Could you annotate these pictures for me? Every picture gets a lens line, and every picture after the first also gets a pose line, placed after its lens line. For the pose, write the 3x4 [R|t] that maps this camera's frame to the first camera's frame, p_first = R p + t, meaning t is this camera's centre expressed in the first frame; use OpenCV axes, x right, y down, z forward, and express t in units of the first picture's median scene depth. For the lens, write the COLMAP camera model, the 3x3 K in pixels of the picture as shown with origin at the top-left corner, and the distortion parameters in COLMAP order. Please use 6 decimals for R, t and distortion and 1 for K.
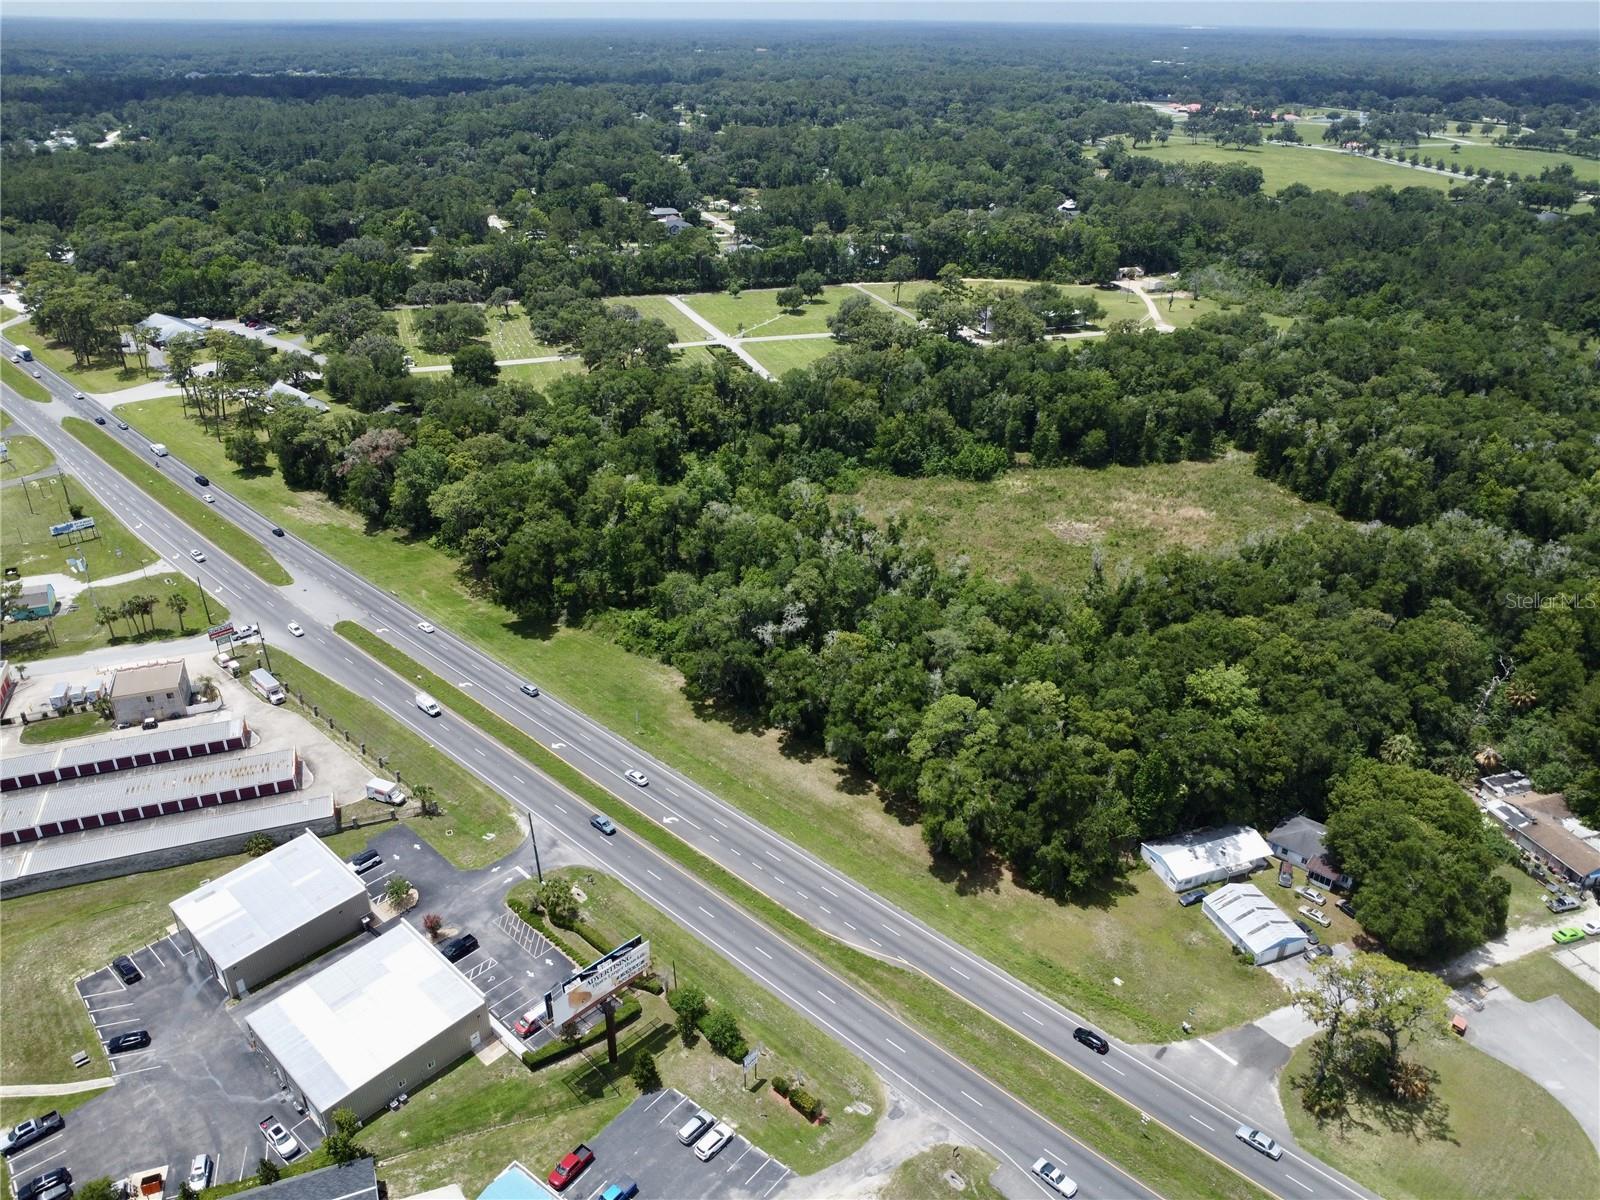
lens RADIAL K [[1161.2, 0, 796.2], [0, 1161.2, 596.6], [0, 0, 1]] dist [-0.025994, -0.010251]
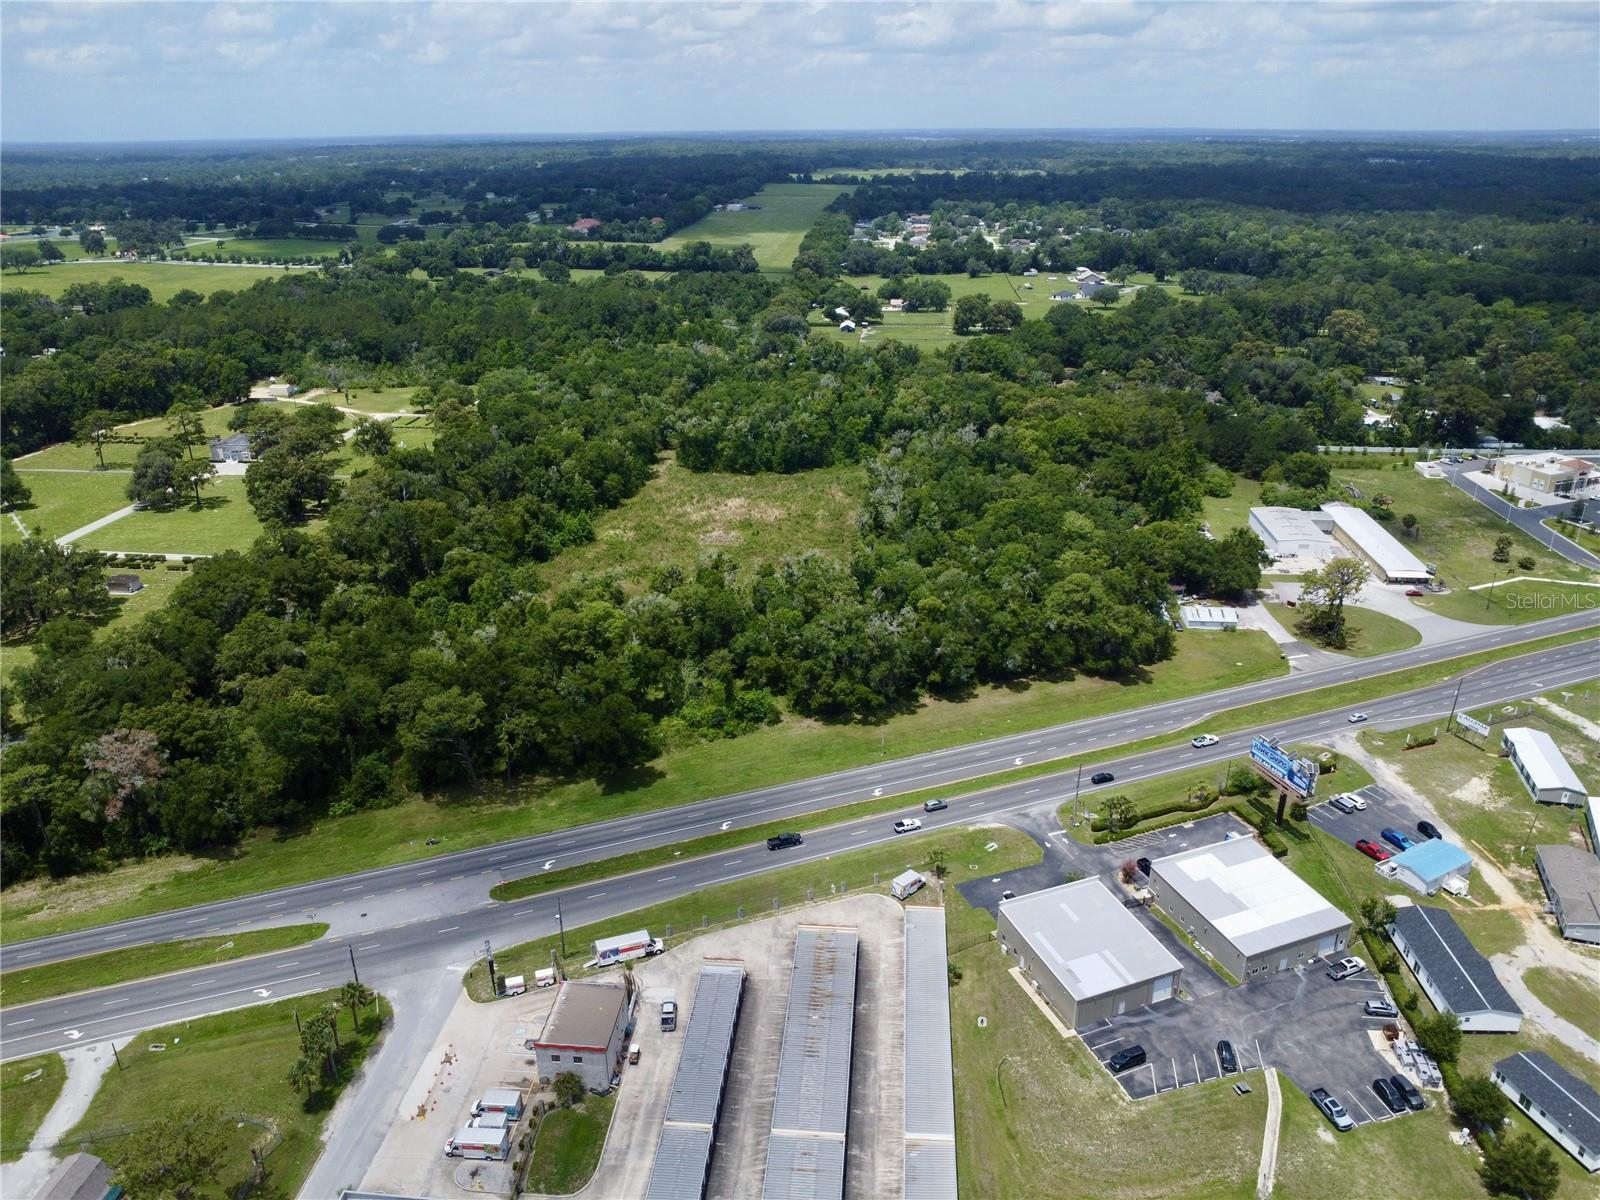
lens RADIAL K [[1161.2, 0, 796.2], [0, 1161.2, 596.6], [0, 0, 1]] dist [-0.025994, -0.010251]
pose [[0.428242, -0.352742, 0.831975, -0.883307], [0.419253, 0.893140, 0.162873, -0.195792], [-0.800522, 0.279058, 0.530368, 0.377637]]
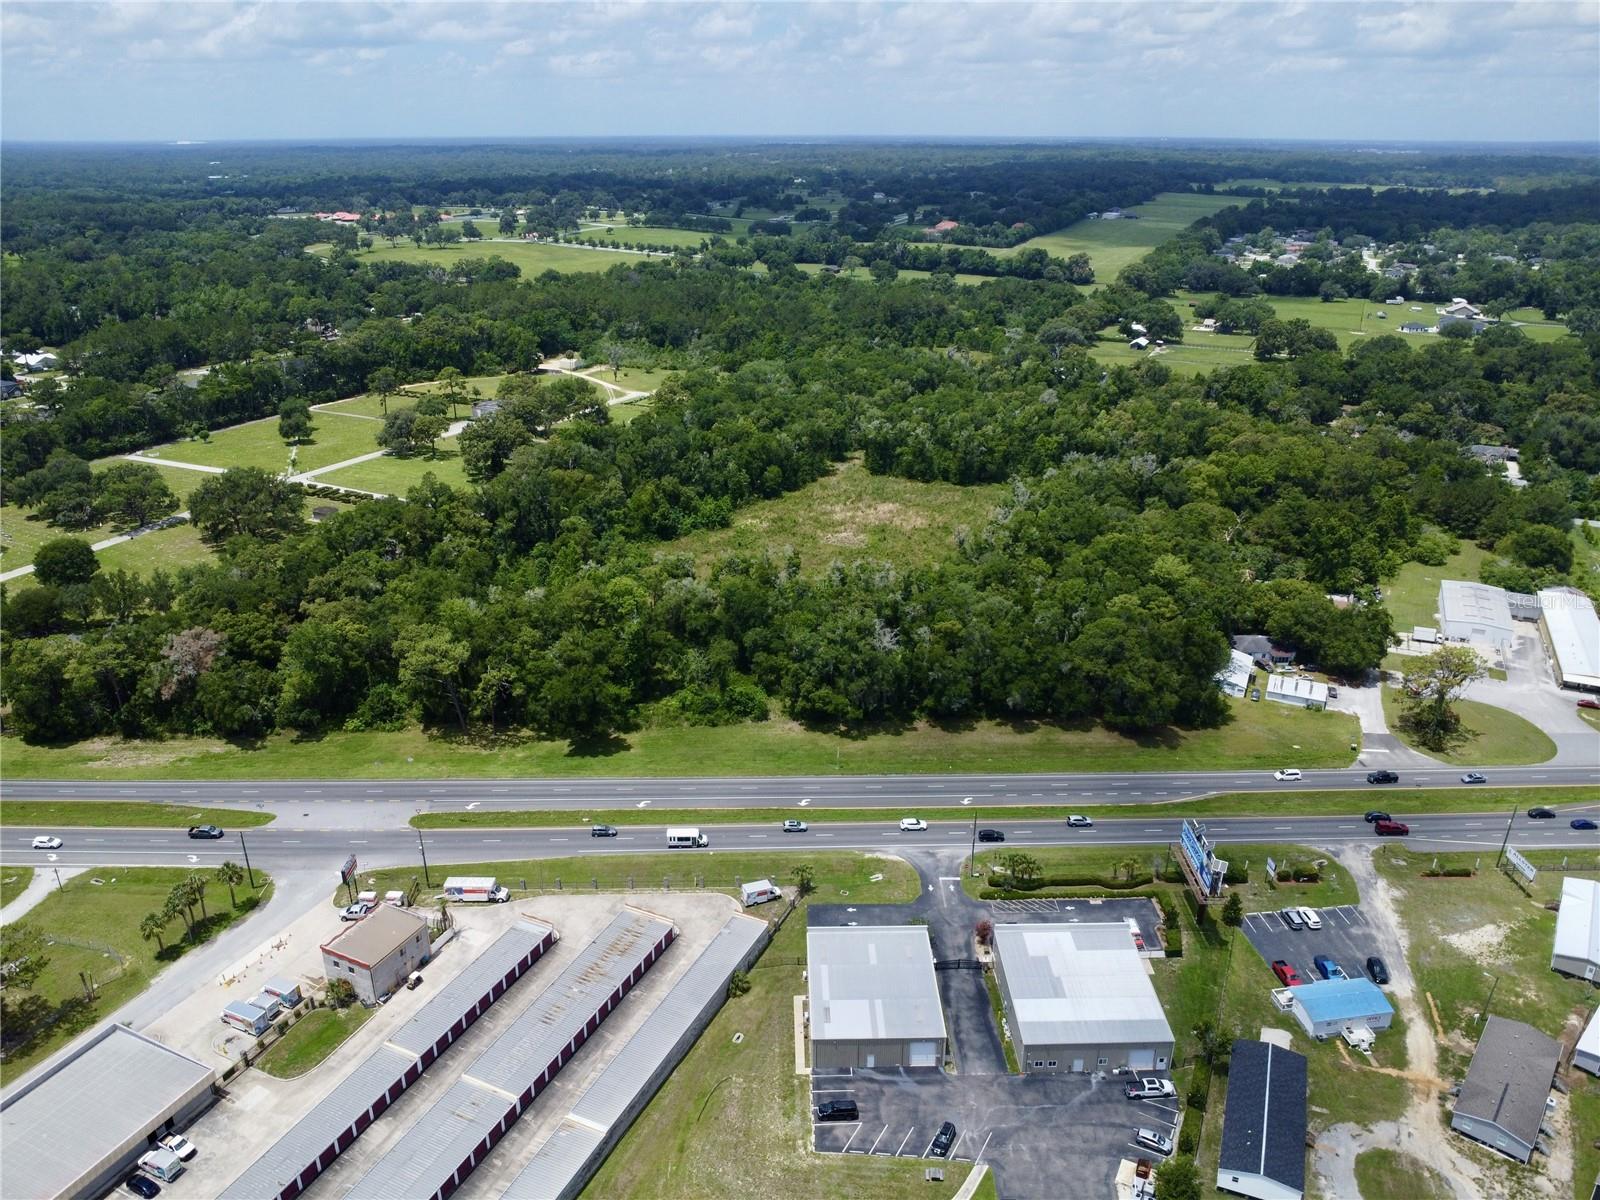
lens RADIAL K [[1161.2, 0, 796.2], [0, 1161.2, 596.6], [0, 0, 1]] dist [-0.025994, -0.010251]
pose [[0.713482, -0.269723, 0.646678, -0.703555], [0.321800, 0.945983, 0.039516, -0.076399], [-0.622405, 0.179907, 0.761739, 0.144984]]
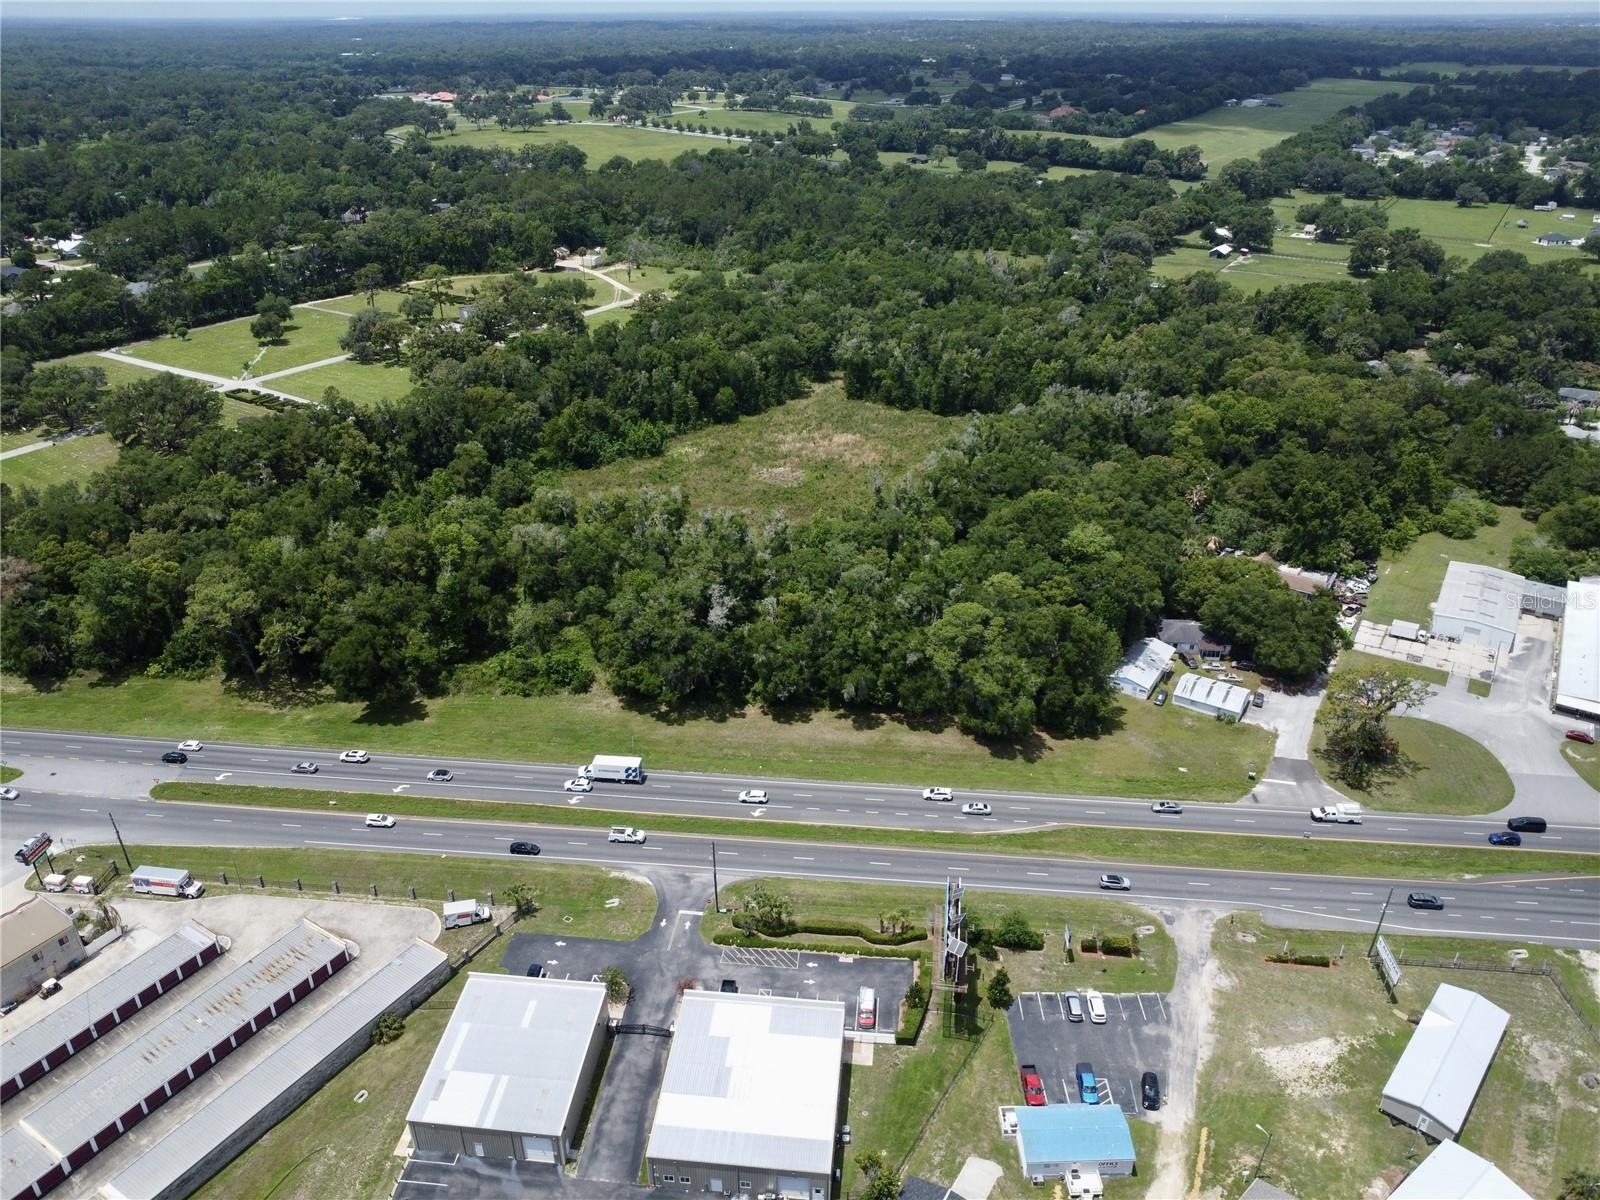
lens RADIAL K [[1161.2, 0, 796.2], [0, 1161.2, 596.6], [0, 0, 1]] dist [-0.025994, -0.010251]
pose [[0.795326, -0.285851, 0.534551, -0.430251], [0.282009, 0.955073, 0.091141, -0.050775], [-0.536588, 0.078261, 0.840207, 0.098627]]
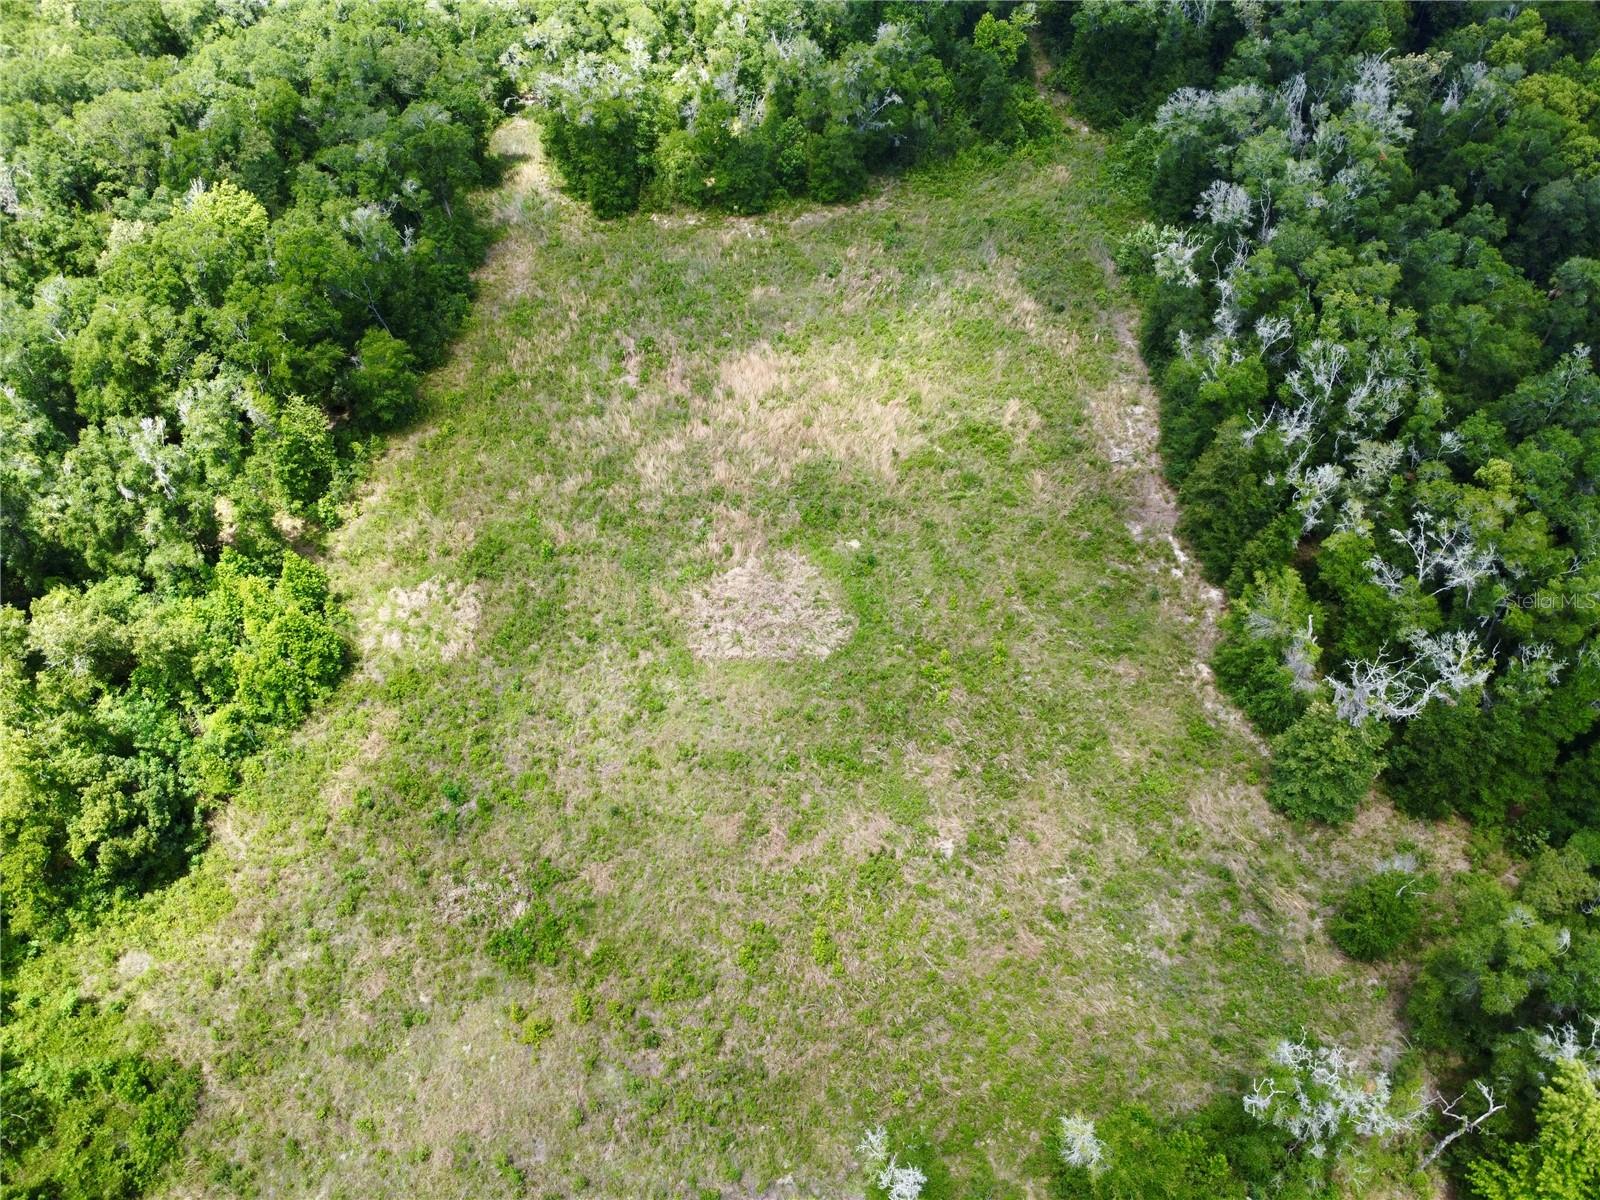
lens RADIAL K [[1161.2, 0, 796.2], [0, 1161.2, 596.6], [0, 0, 1]] dist [-0.025994, -0.010251]
pose [[0.311355, -0.721940, 0.617949, 0.019202], [0.447582, 0.685036, 0.574801, -0.320147], [-0.838289, 0.097615, 0.536417, 0.936419]]
